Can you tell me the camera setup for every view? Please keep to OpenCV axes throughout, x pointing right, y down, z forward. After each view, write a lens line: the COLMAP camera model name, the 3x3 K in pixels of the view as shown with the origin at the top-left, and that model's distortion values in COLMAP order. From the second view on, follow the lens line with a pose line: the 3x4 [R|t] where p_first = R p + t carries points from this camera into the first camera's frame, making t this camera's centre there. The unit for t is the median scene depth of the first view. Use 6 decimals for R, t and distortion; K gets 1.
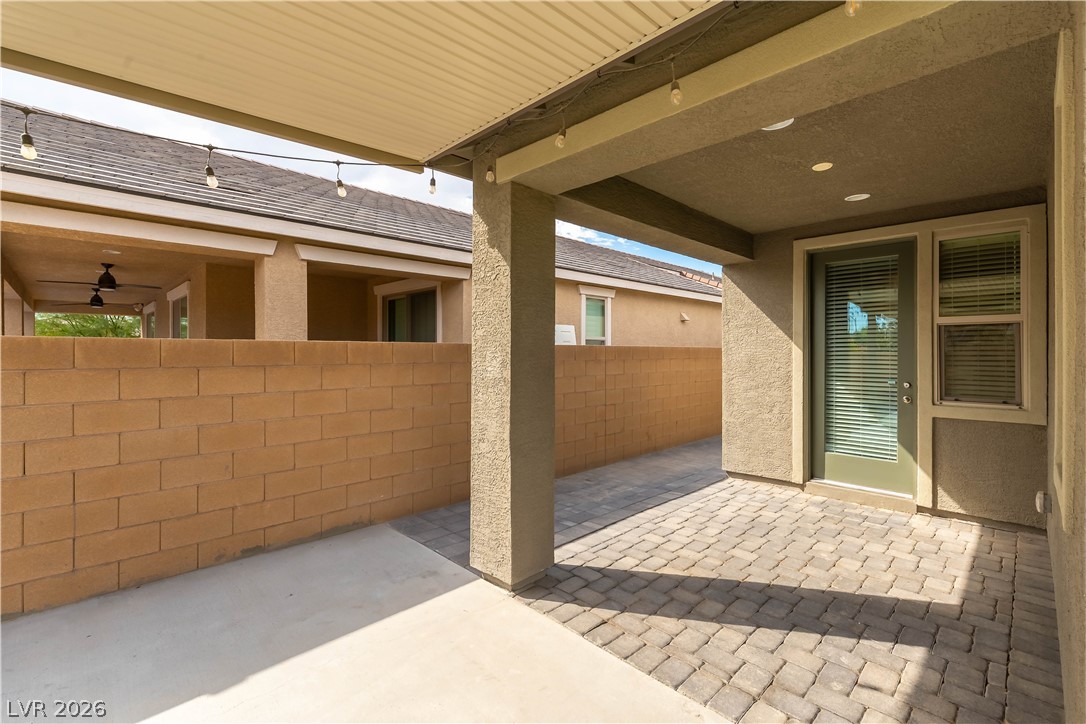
lens RADIAL K [[477.3, 0, 548.3], [0, 477.3, 358.4], [0, 0, 1]] dist [0.000256, 0.000052]
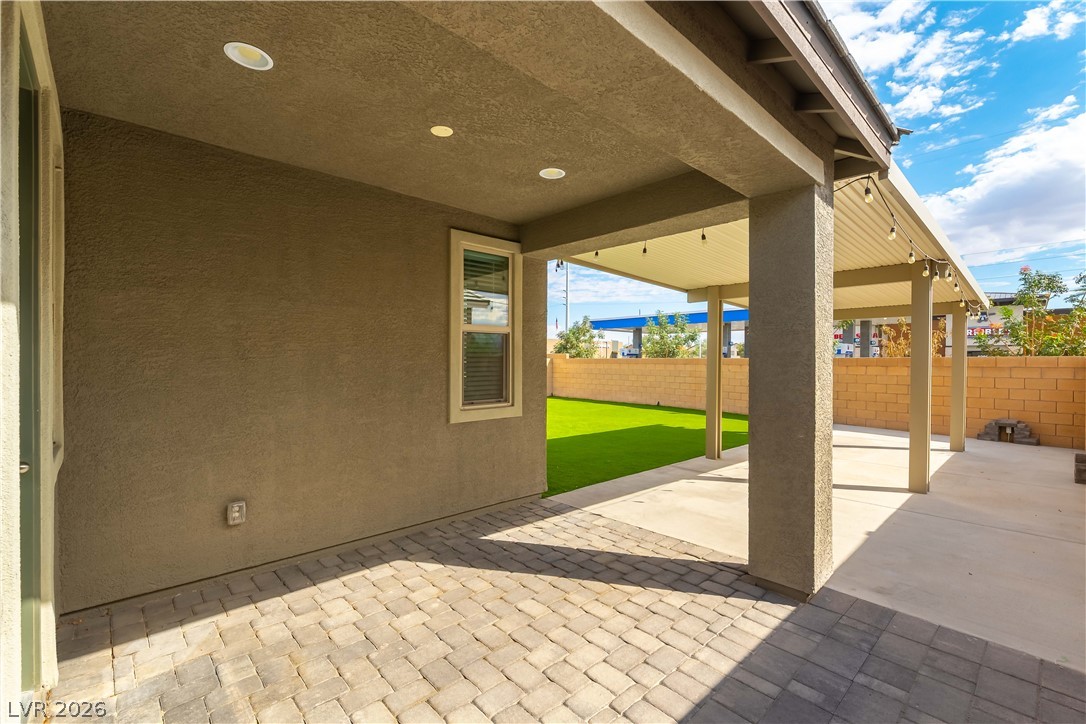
lens RADIAL K [[466.0, 0, 545.4], [0, 466.0, 362.4], [0, 0, 1]] dist [0.000166, -0.000132]
pose [[-0.999454, -0.004426, 0.032752, 0.411775], [-0.003987, 0.999902, 0.013437, -0.015995], [-0.032808, 0.013299, -0.999373, 2.020394]]
